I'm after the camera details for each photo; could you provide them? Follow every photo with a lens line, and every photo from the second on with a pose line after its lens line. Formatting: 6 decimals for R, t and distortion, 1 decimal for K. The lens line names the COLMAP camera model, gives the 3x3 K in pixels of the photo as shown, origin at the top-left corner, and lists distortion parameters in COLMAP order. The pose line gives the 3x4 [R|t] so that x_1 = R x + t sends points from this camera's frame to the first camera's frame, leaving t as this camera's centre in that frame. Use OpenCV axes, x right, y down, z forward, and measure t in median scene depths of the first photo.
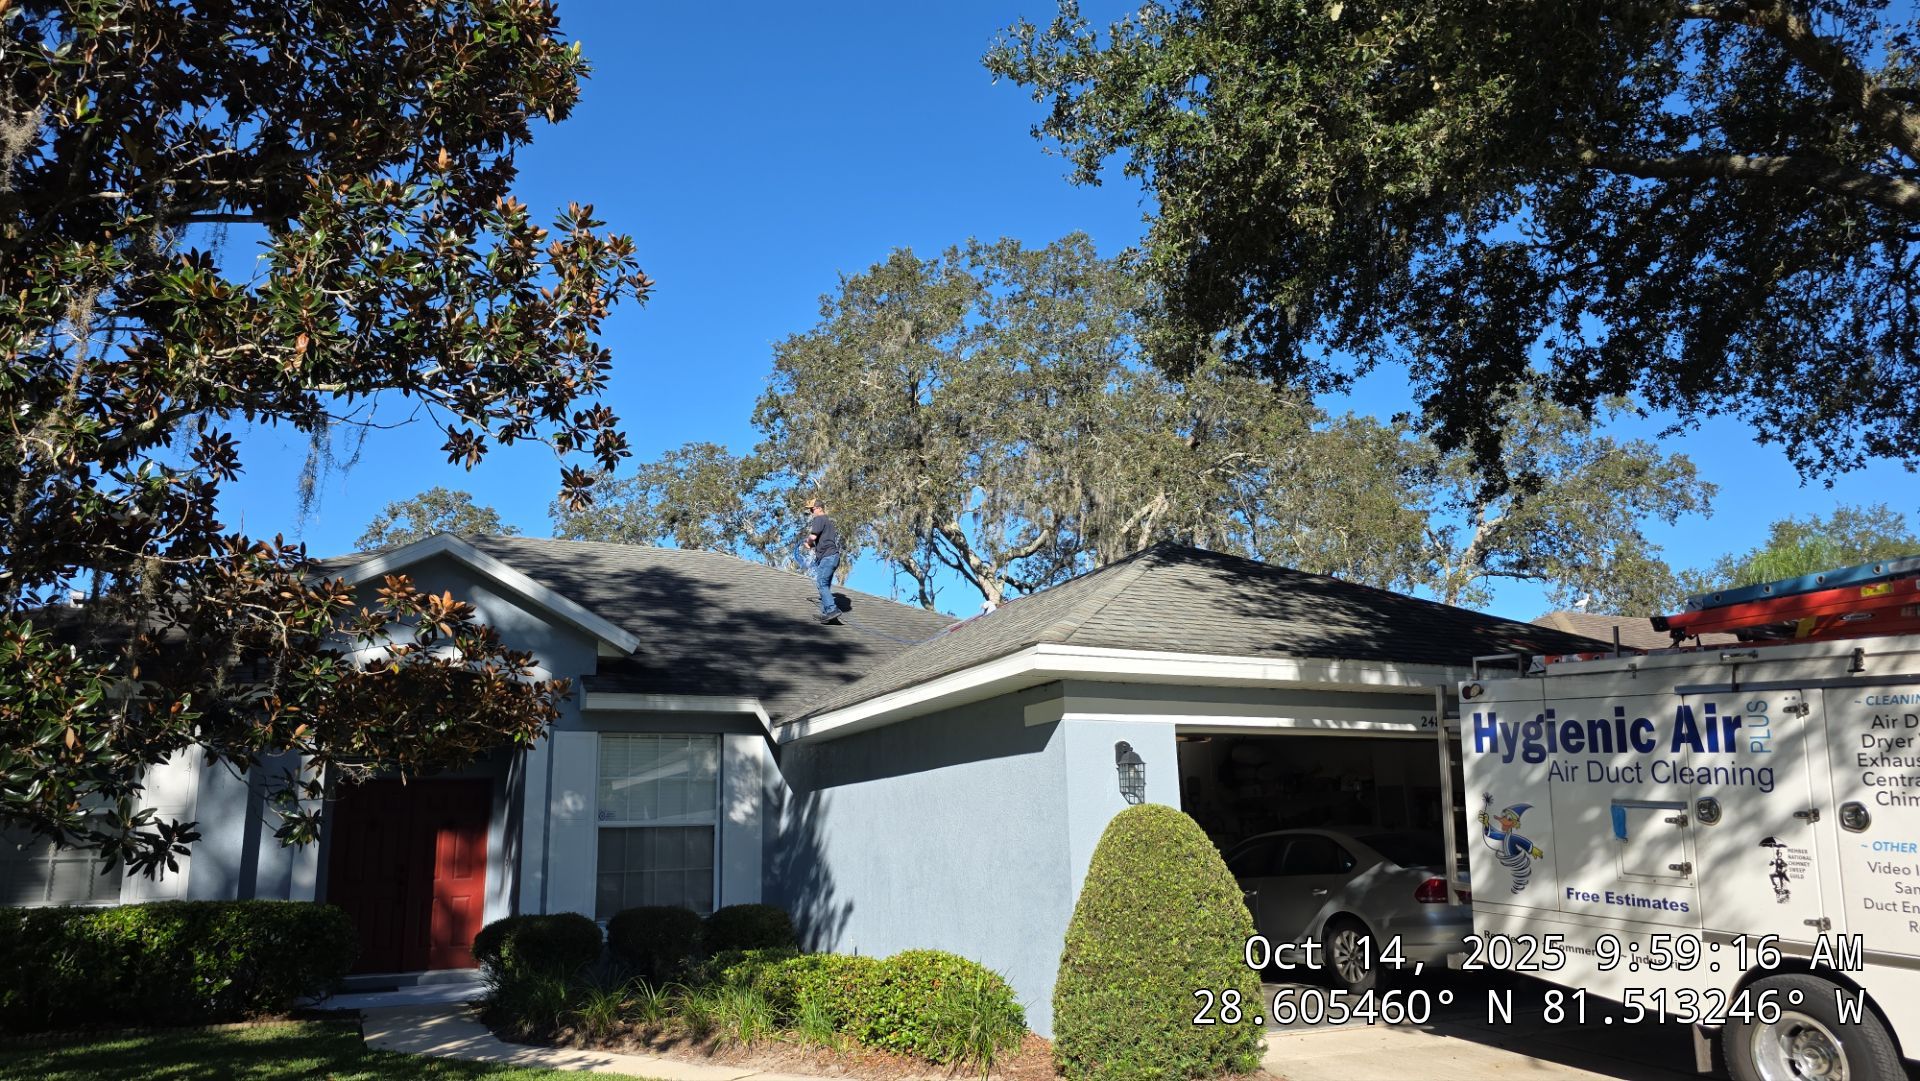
lens RADIAL K [[1271.0, 0, 966.8], [0, 1271.0, 559.4], [0, 0, 1]] dist [0.075423, -0.075993]
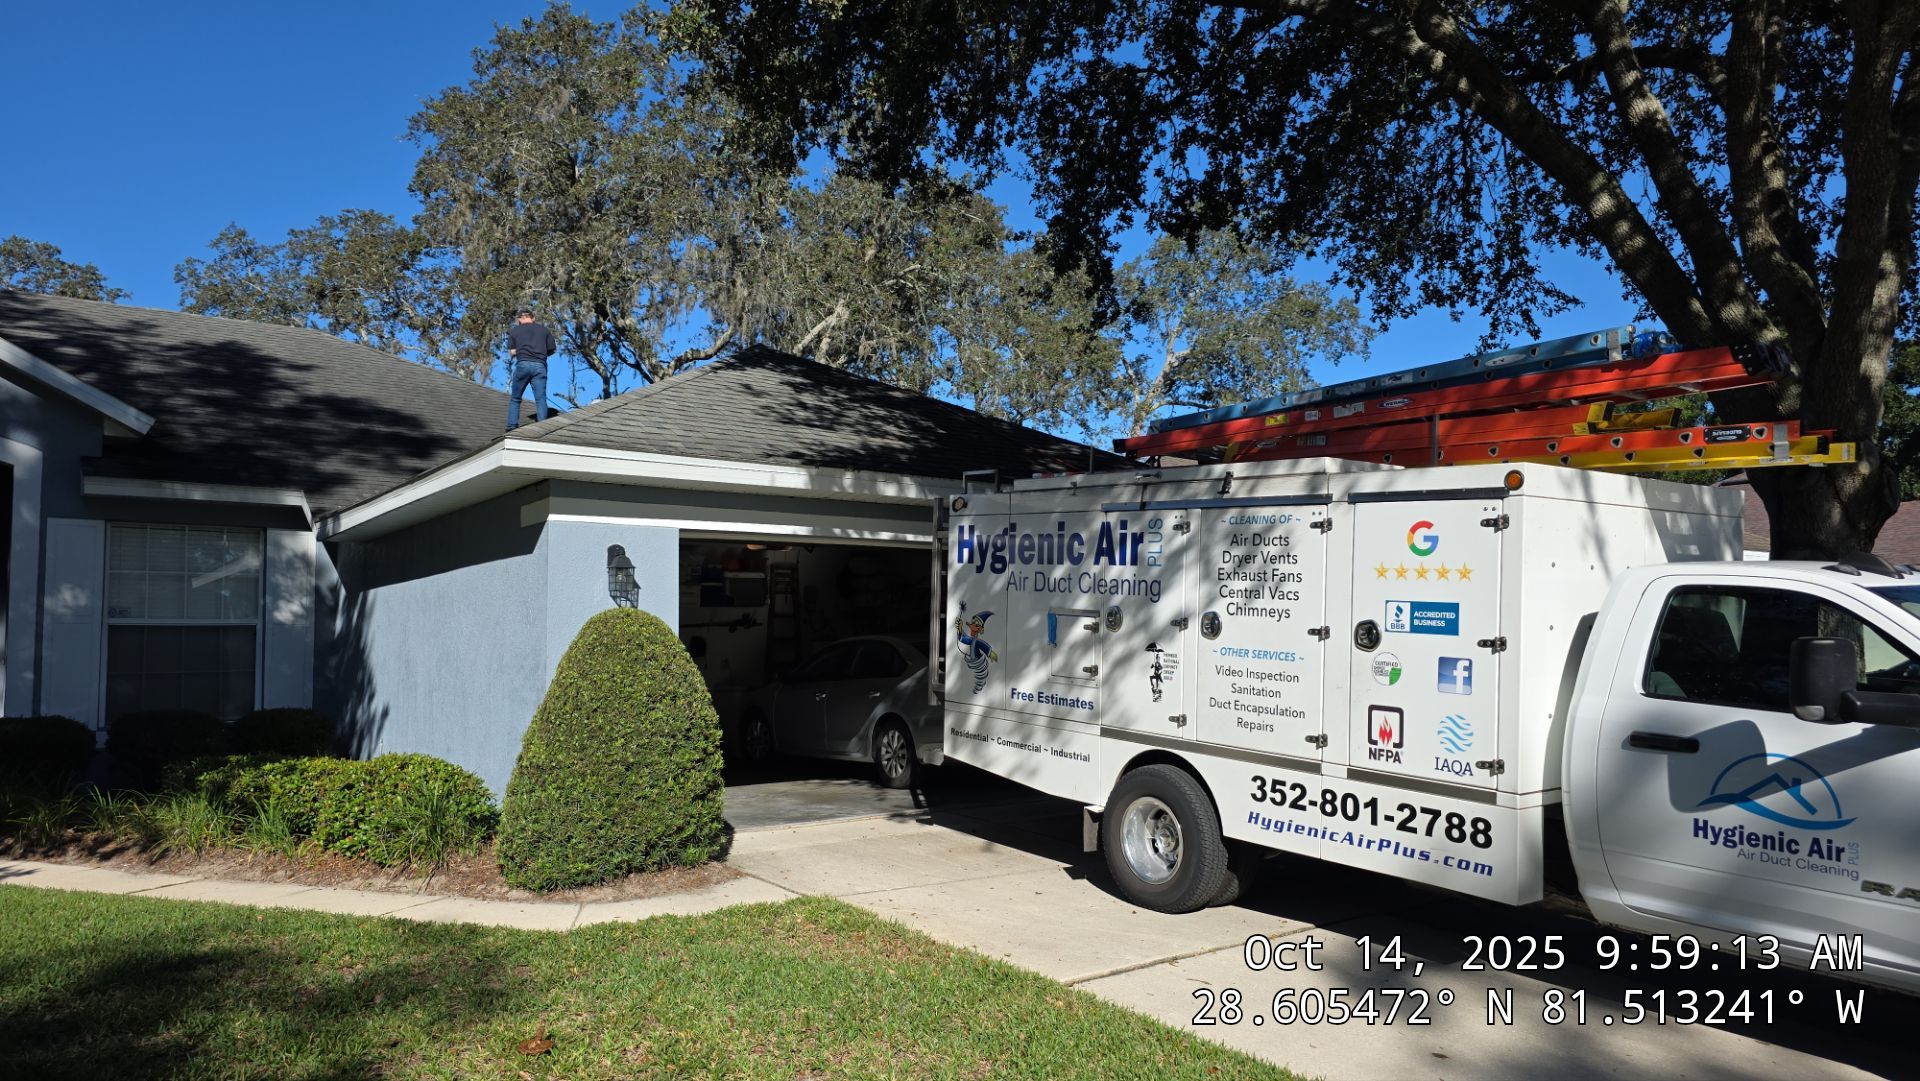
lens RADIAL K [[1271.0, 0, 966.8], [0, 1271.0, 559.4], [0, 0, 1]] dist [0.075423, -0.075993]
pose [[0.978019, 0.024934, 0.207022, 0.130772], [-0.055027, 0.988493, 0.140905, 0.001490], [-0.201126, -0.149199, 0.968136, 0.002067]]
